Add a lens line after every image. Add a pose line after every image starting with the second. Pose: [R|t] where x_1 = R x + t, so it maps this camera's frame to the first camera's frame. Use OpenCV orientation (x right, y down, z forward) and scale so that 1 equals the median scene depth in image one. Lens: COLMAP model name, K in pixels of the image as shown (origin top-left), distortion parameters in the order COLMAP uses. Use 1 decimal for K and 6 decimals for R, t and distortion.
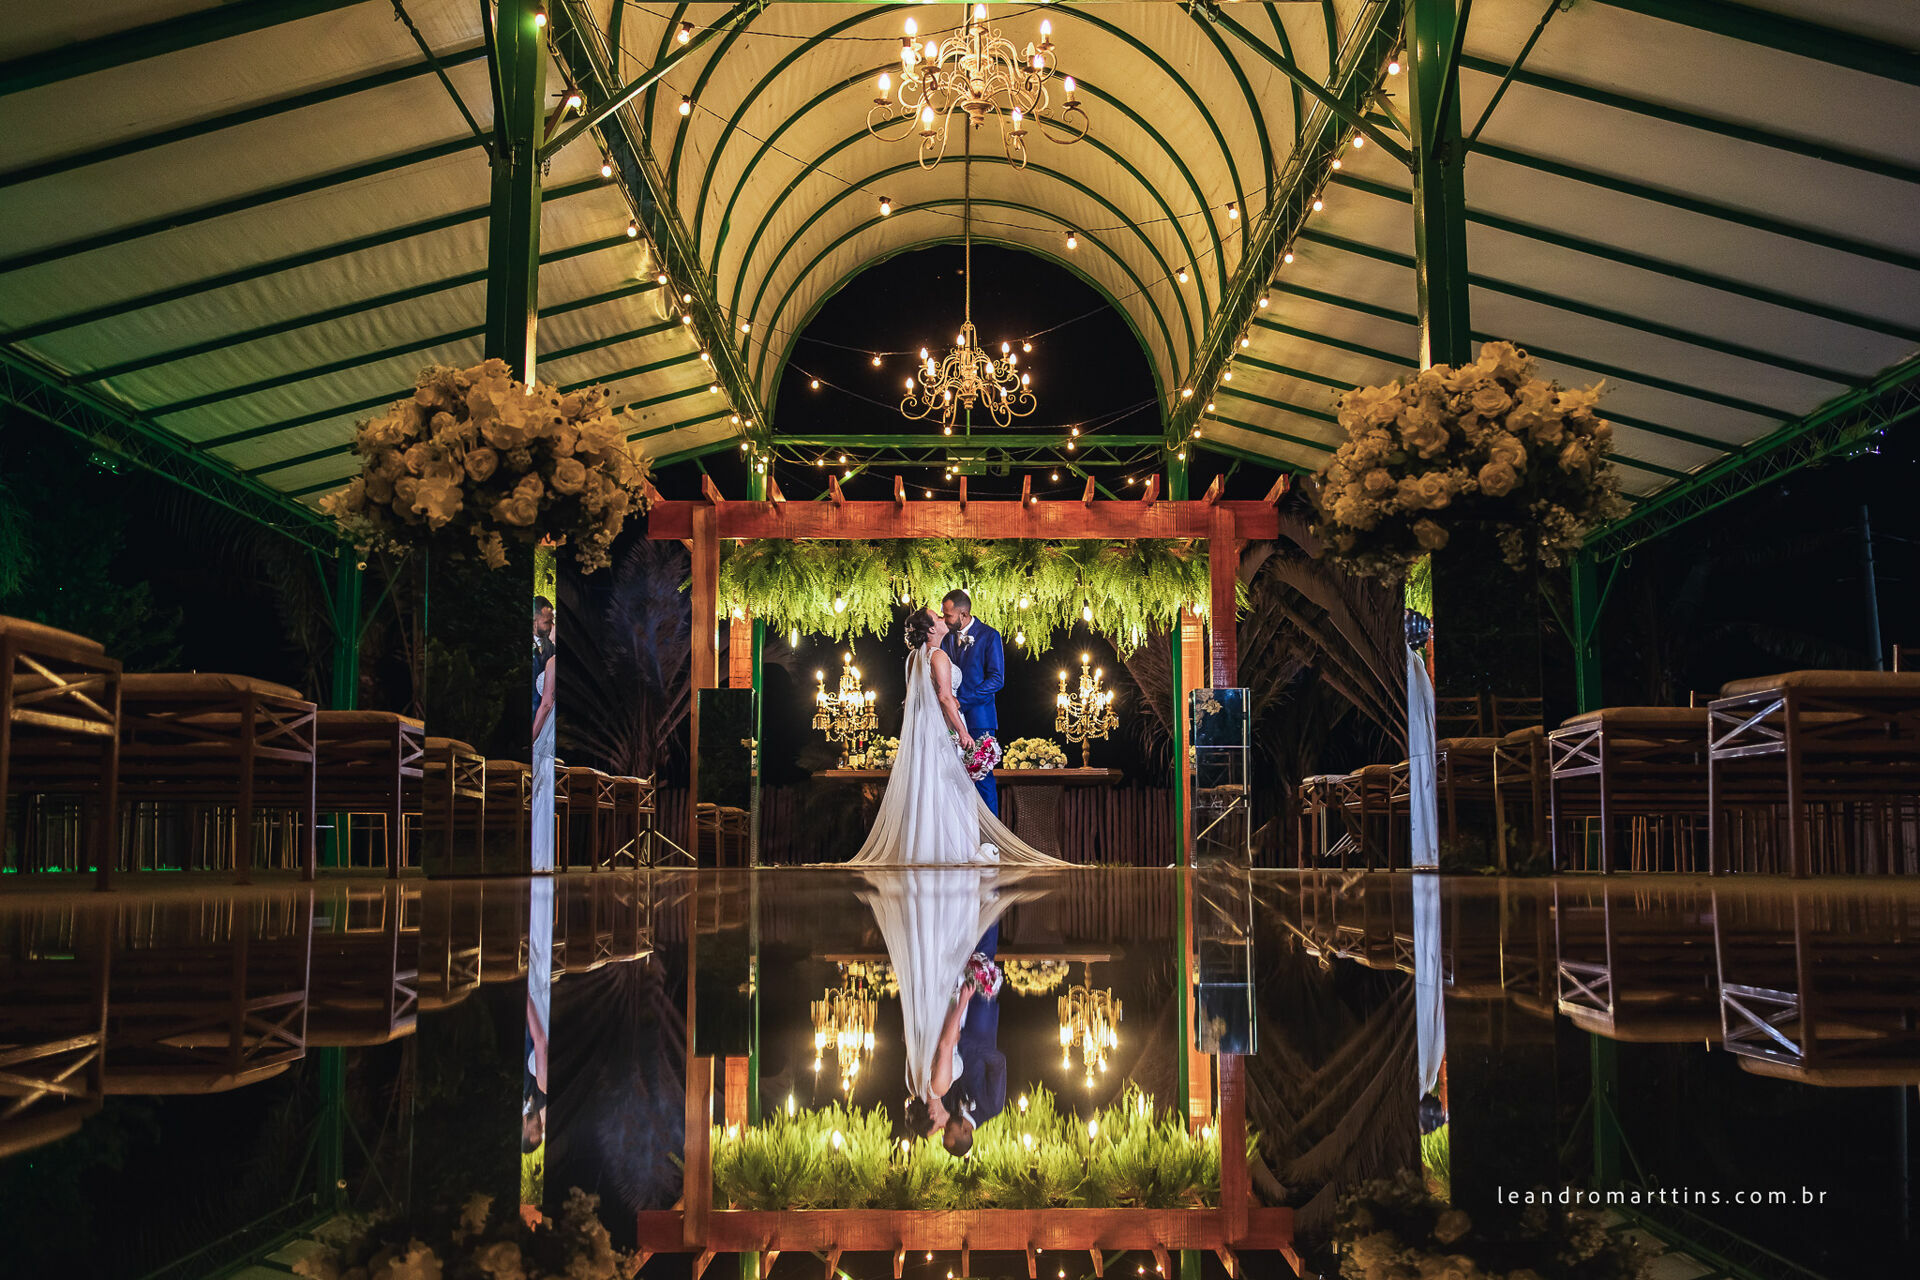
lens RADIAL K [[2143.4, 0, 954.2], [0, 2143.4, 639.5], [0, 0, 1]] dist [0.077686, 0.237962]
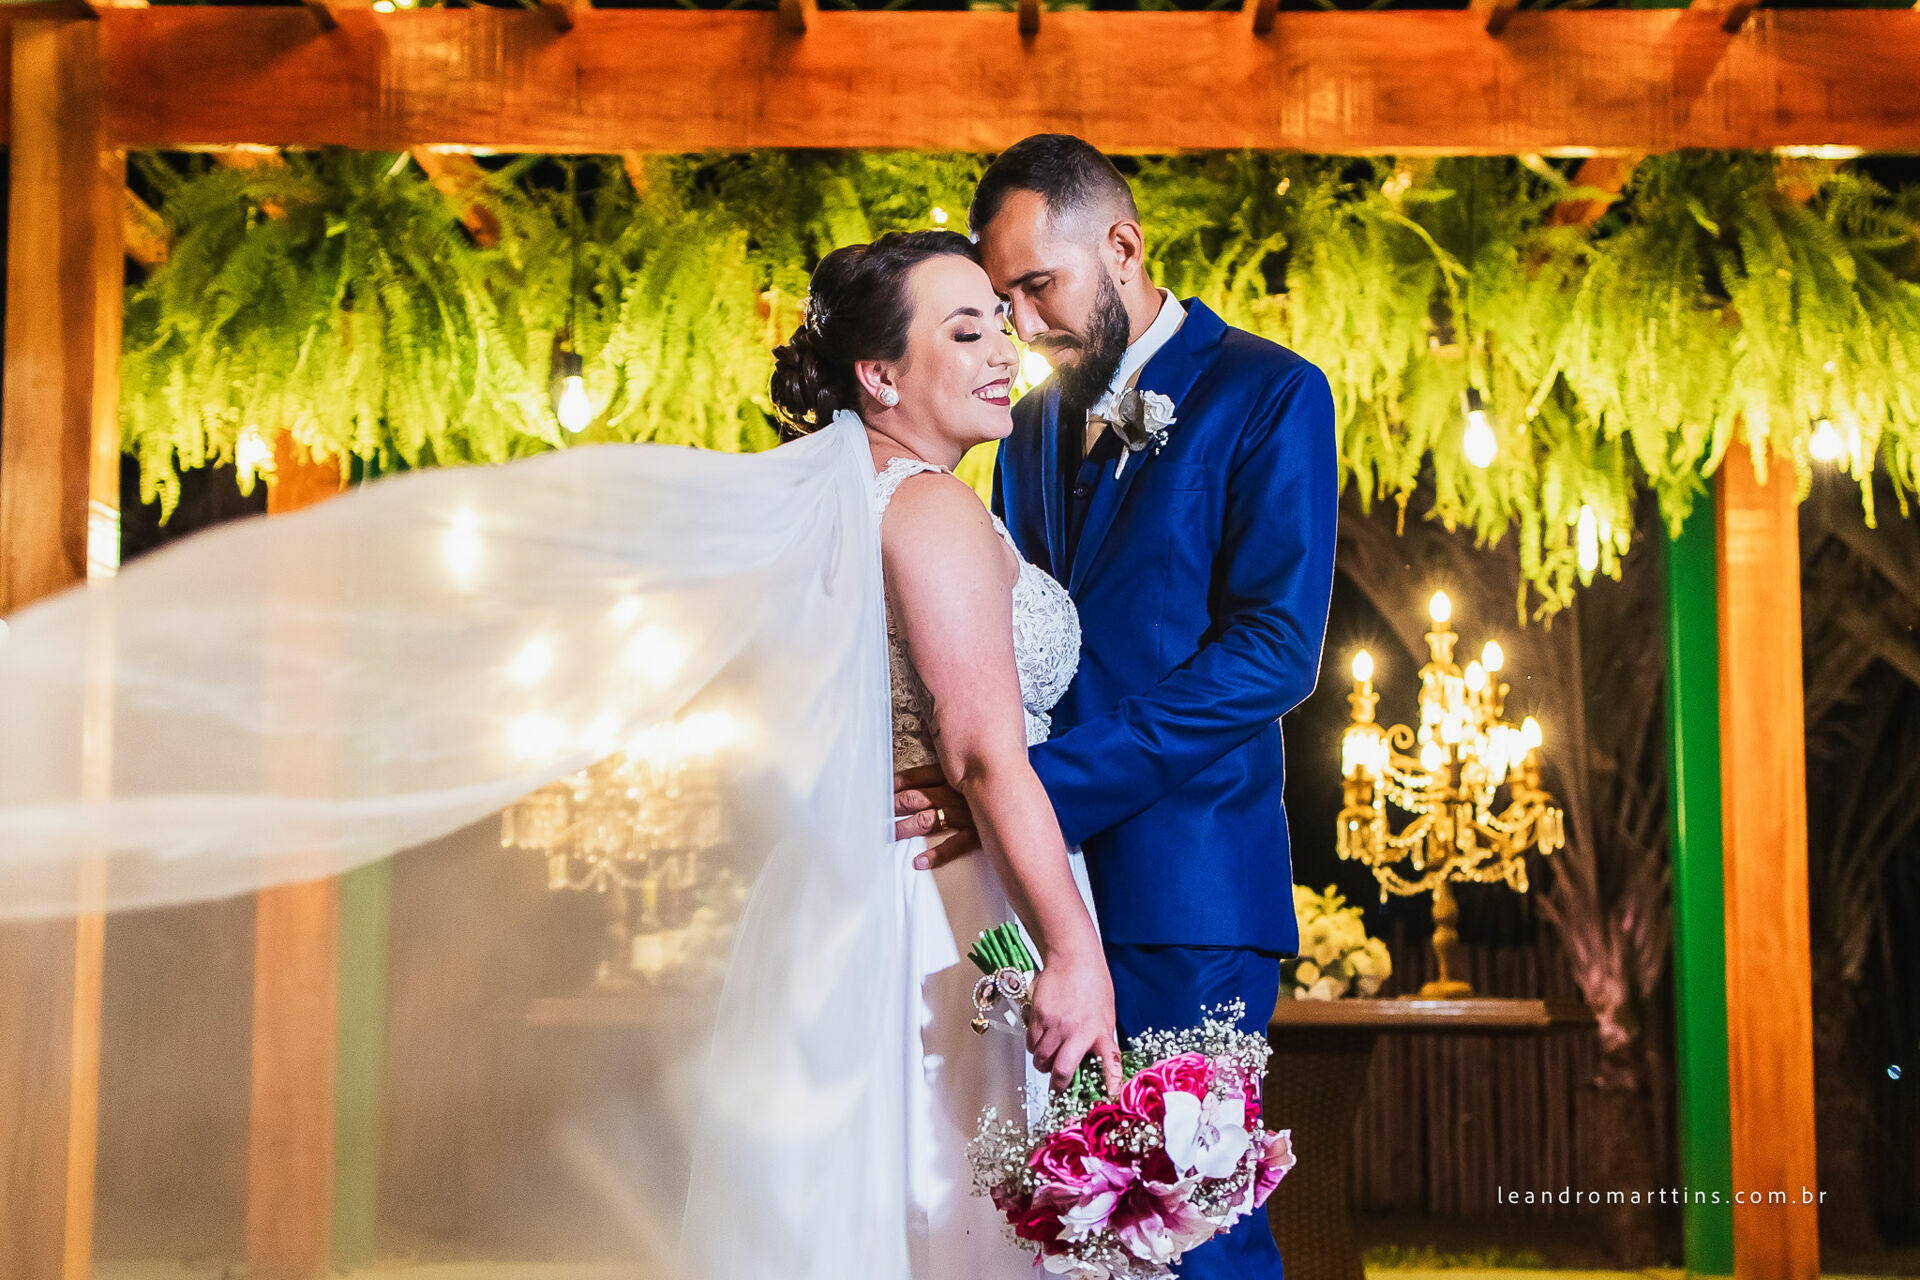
lens RADIAL K [[2143.4, 0, 954.2], [0, 2143.4, 639.5], [0, 0, 1]] dist [0.077686, 0.237962]
pose [[0.999993, 0.003130, 0.002089, -0.005210], [-0.003102, 0.999911, -0.012939, 0.016347], [-0.002129, 0.012932, 0.999914, 0.675275]]
